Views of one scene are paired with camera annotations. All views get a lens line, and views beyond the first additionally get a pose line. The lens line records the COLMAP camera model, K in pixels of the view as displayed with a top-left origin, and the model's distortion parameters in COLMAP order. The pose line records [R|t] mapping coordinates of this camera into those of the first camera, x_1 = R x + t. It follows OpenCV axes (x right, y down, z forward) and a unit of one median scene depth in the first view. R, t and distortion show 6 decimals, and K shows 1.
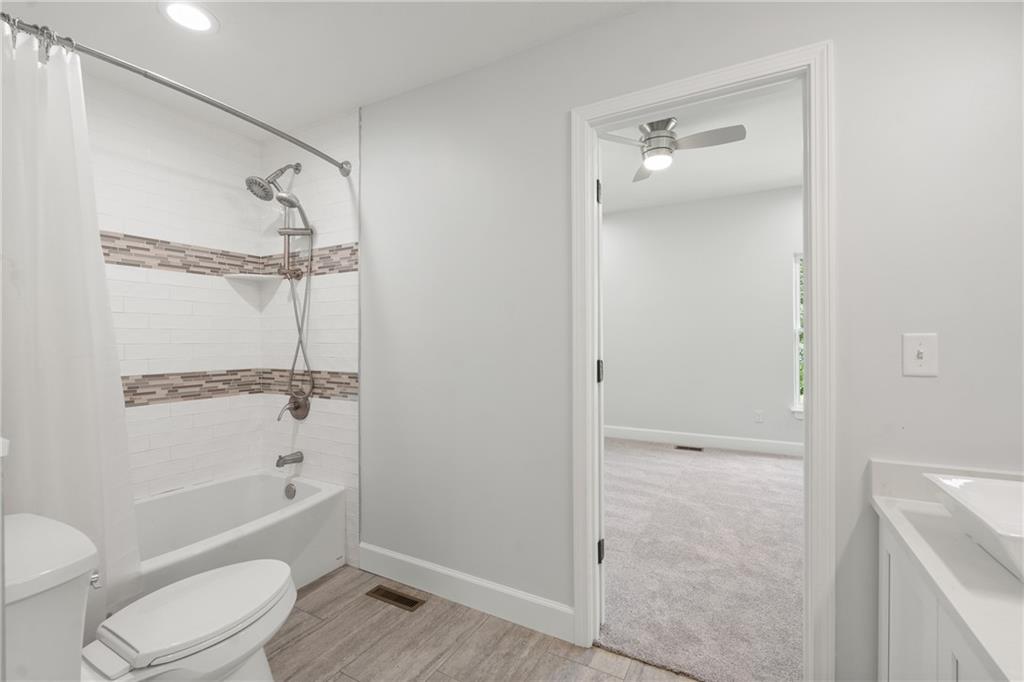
lens RADIAL K [[449.4, 0, 513.0], [0, 449.4, 341.3], [0, 0, 1]] dist [-0.007343, 0.001263]
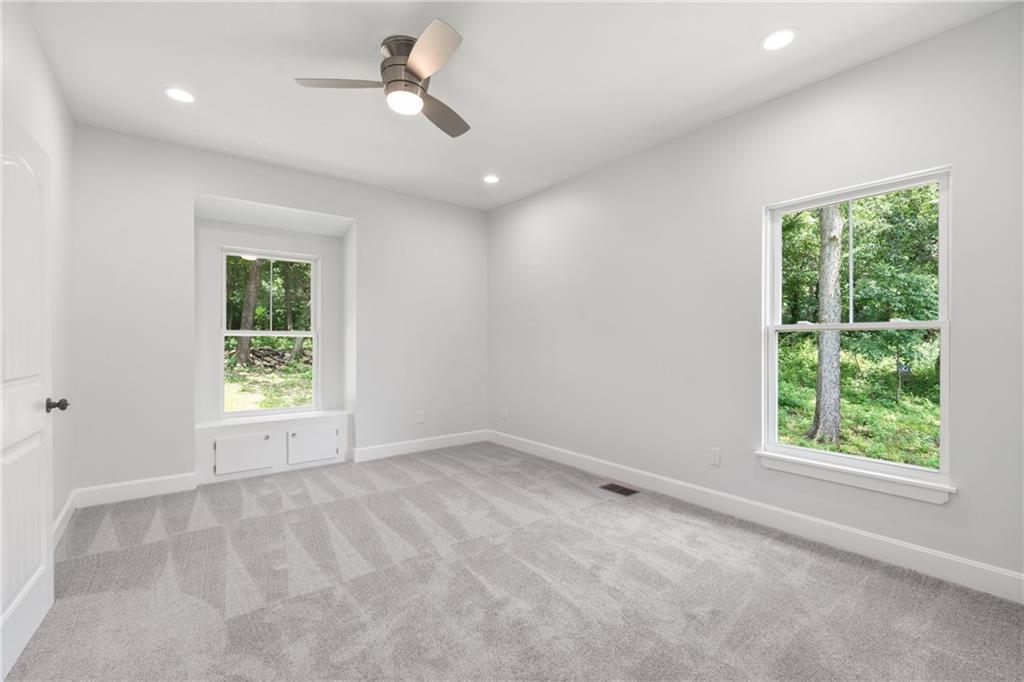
lens RADIAL K [[449.4, 0, 514.6], [0, 449.4, 348.0], [0, 0, 1]] dist [-0.007343, 0.001263]
pose [[0.921408, 0.015276, -0.388296, 0.685841], [-0.011673, 0.999864, 0.011638, 0.001677], [0.388421, -0.006191, 0.921461, 0.347822]]
